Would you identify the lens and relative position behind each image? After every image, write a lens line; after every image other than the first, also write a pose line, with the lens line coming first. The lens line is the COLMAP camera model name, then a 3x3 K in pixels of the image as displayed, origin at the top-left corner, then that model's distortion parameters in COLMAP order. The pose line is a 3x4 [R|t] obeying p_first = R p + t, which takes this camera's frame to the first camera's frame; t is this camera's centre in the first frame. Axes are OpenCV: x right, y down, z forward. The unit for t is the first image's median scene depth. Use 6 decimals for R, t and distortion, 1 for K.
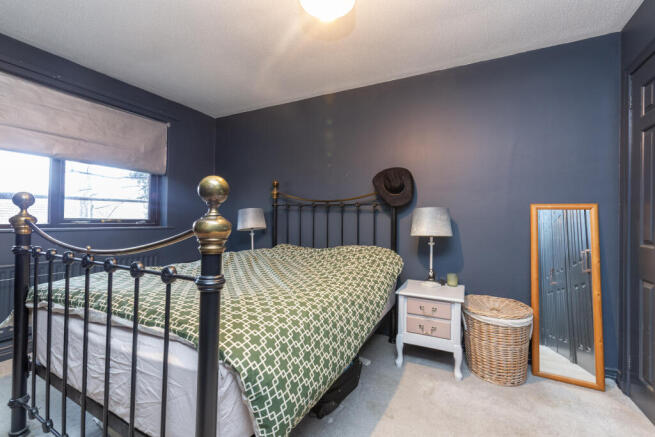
lens RADIAL K [[285.3, 0, 326.0], [0, 285.3, 218.8], [0, 0, 1]] dist [0.004067, 0.000577]
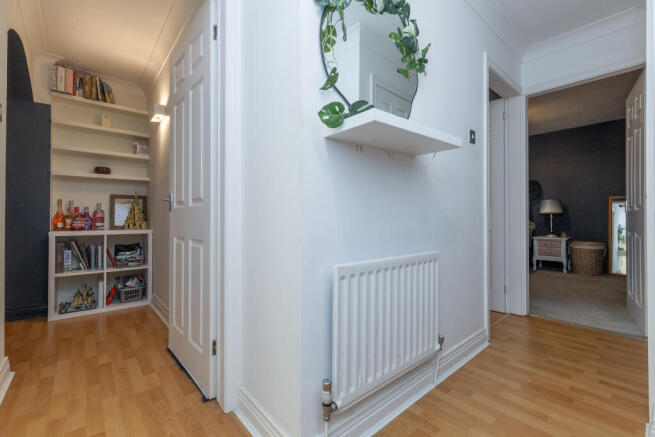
lens RADIAL K [[285.3, 0, 330.1], [0, 285.3, 216.5], [0, 0, 1]] dist [0.004067, 0.000577]
pose [[0.941210, -0.014499, -0.337510, -0.500977], [0.016687, 0.999854, 0.003584, 0.053475], [0.337409, -0.009006, 0.941315, -1.689672]]
